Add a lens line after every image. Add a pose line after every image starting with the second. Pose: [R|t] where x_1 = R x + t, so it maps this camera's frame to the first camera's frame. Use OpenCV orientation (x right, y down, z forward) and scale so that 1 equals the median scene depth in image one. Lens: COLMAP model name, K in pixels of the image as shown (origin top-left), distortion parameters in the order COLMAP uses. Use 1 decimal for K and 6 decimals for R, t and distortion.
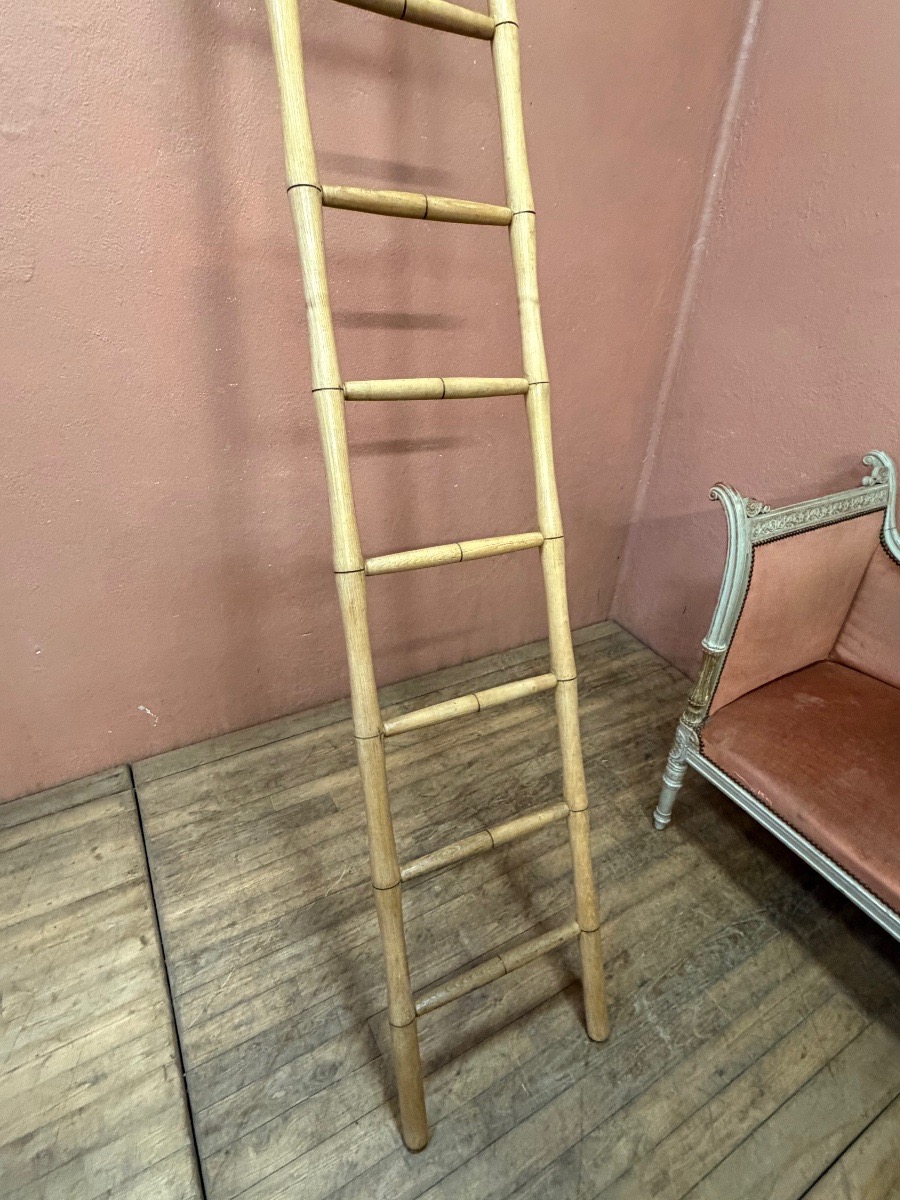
lens RADIAL K [[623.5, 0, 454.4], [0, 623.5, 592.8], [0, 0, 1]] dist [0.001537, -0.001492]
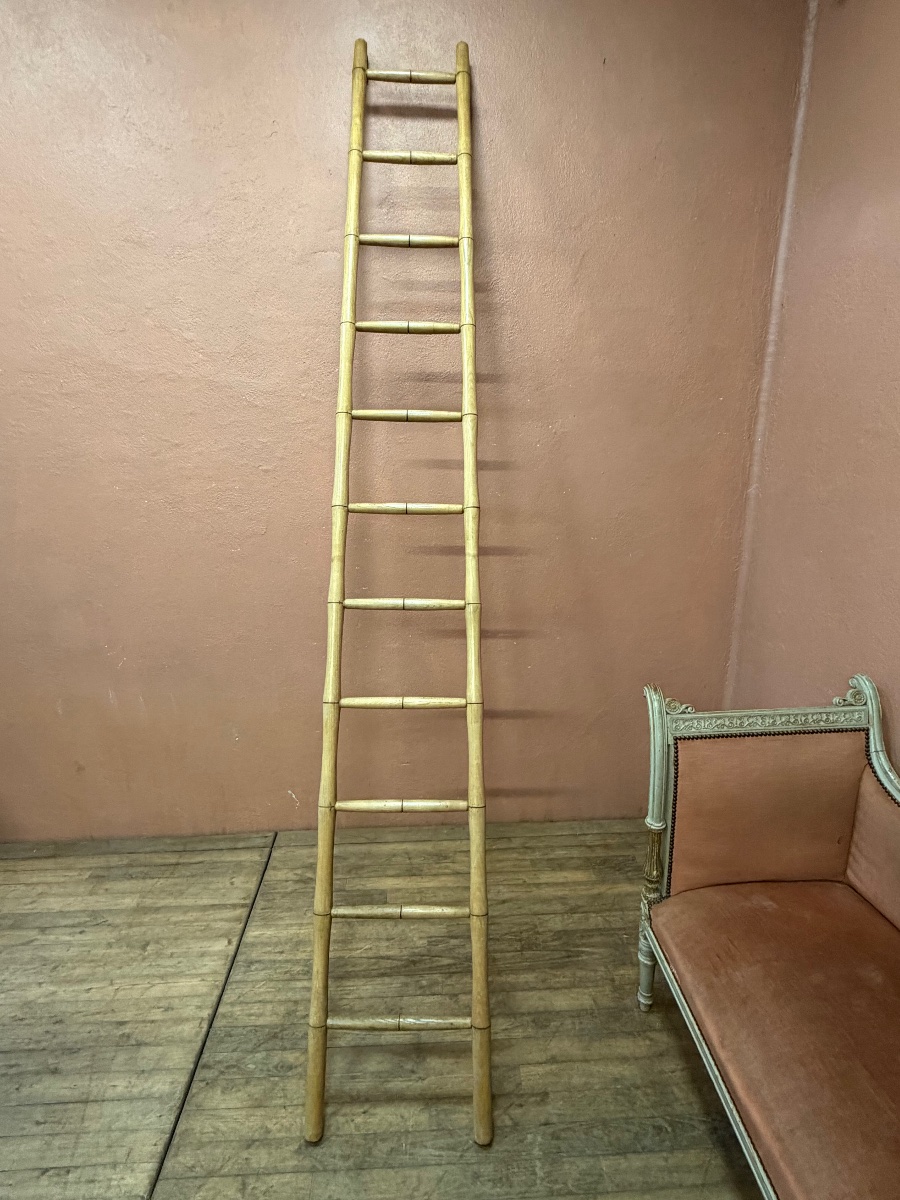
lens RADIAL K [[623.5, 0, 454.4], [0, 623.5, 592.8], [0, 0, 1]] dist [0.001537, -0.001492]
pose [[0.887807, 0.052677, -0.457192, 0.580024], [-0.176075, 0.956724, -0.231682, 0.008843], [0.425202, 0.286189, 0.858661, -0.274550]]
